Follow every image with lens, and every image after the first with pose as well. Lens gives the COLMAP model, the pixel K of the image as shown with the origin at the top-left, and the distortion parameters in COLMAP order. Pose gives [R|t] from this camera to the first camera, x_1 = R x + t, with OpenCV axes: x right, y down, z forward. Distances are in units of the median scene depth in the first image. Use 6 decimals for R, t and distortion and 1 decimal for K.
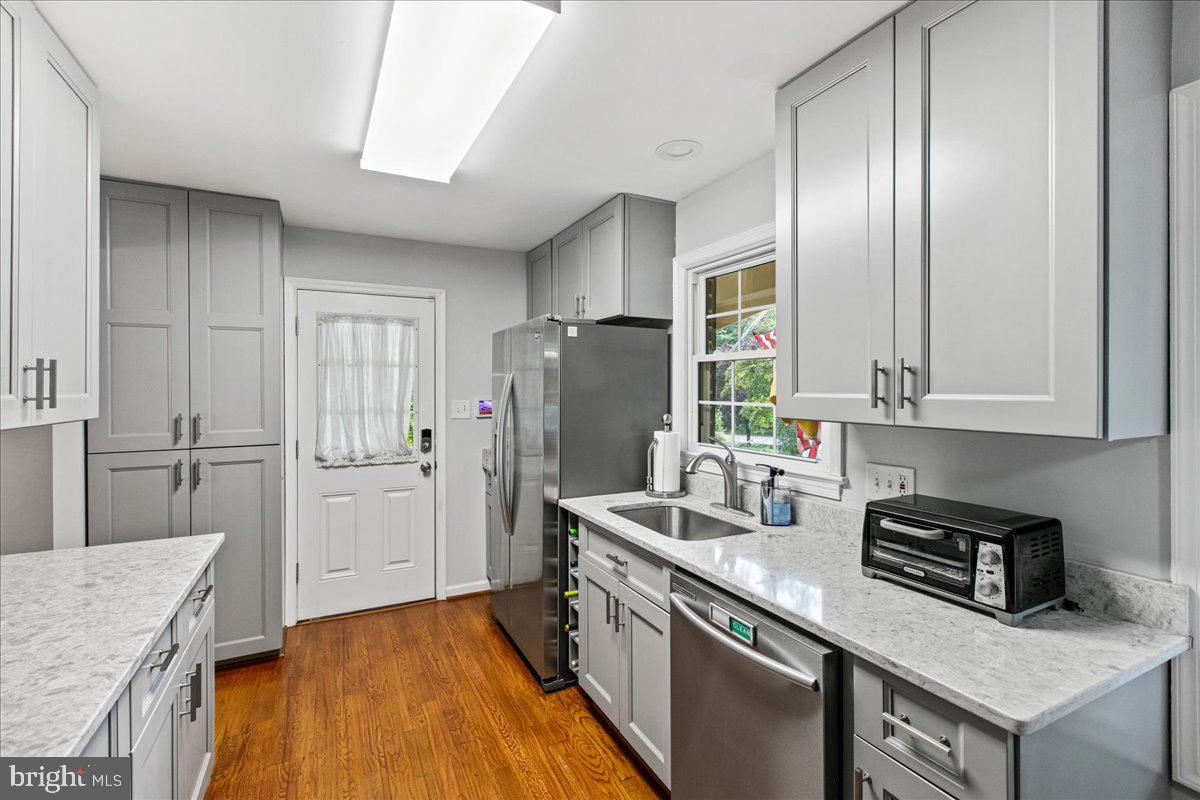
lens RADIAL K [[545.6, 0, 600.0], [0, 545.6, 400.0], [0, 0, 1]] dist [-0.000648, -0.000057]
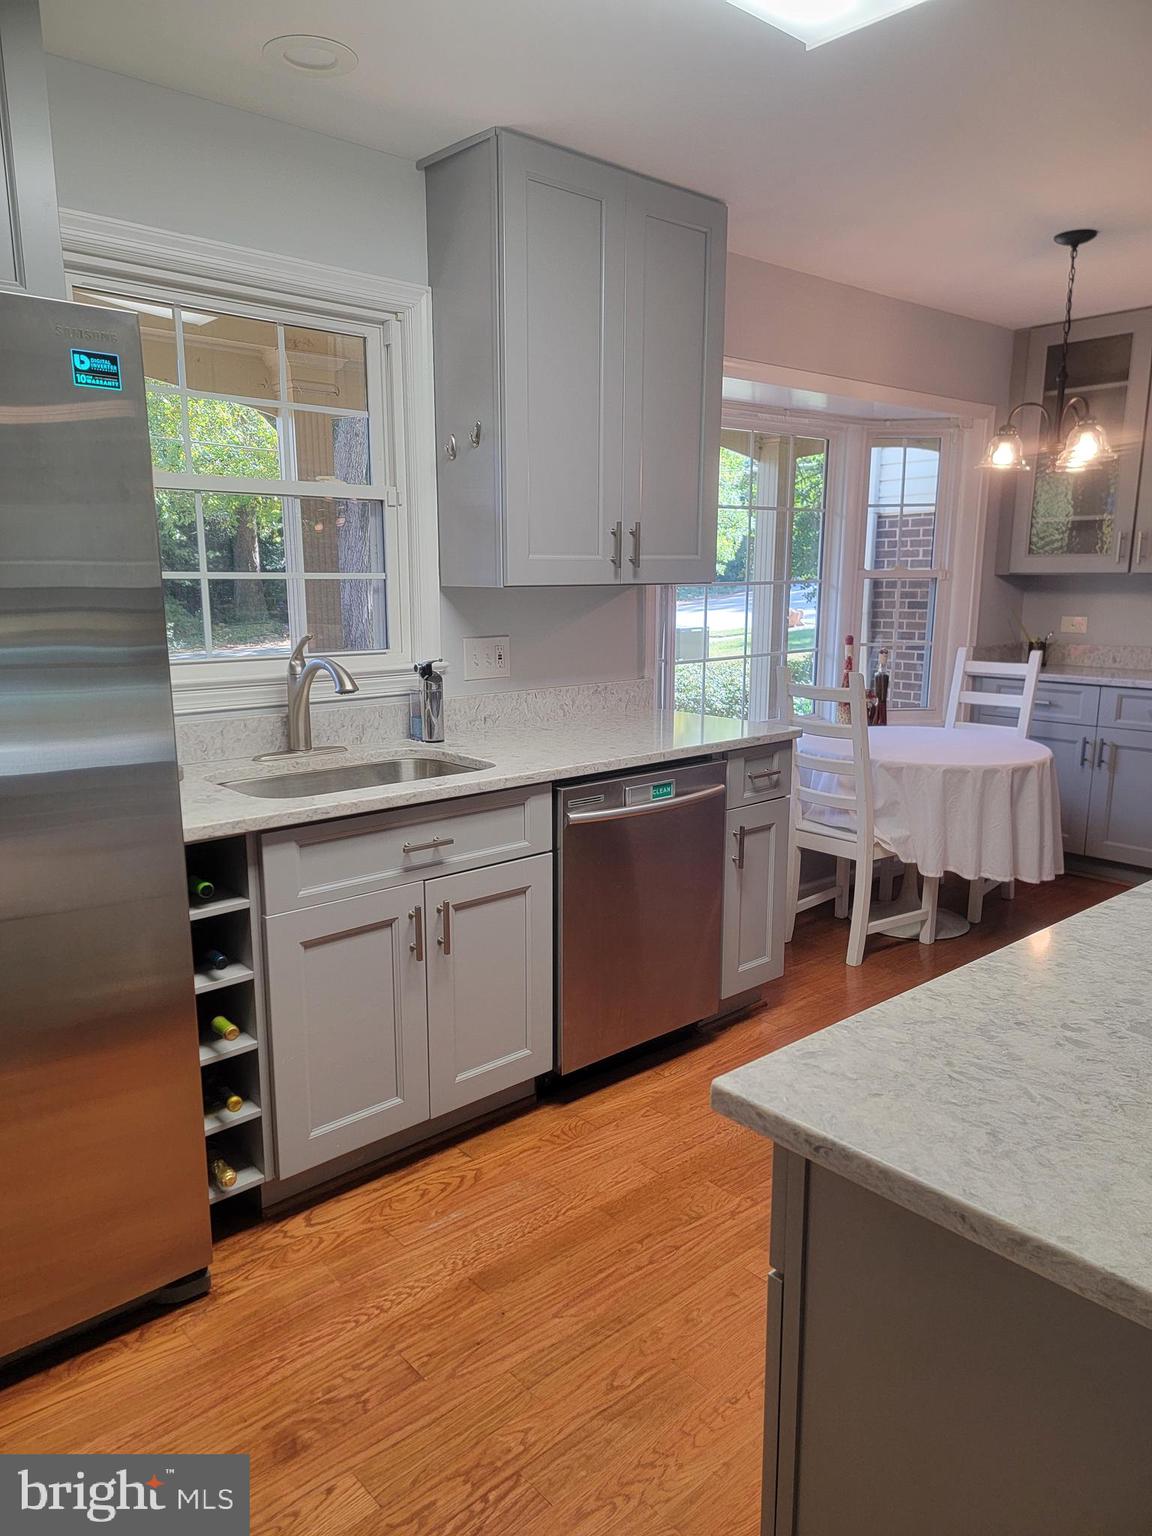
lens RADIAL K [[1067.6, 0, 576.0], [0, 1067.6, 768.0], [0, 0, 1]] dist [0.001948, 0.001299]
pose [[-0.265340, -0.181426, 0.946931, -1.025793], [0.015618, 0.981199, 0.192368, -0.004783], [-0.964028, 0.065832, -0.257518, 1.080855]]
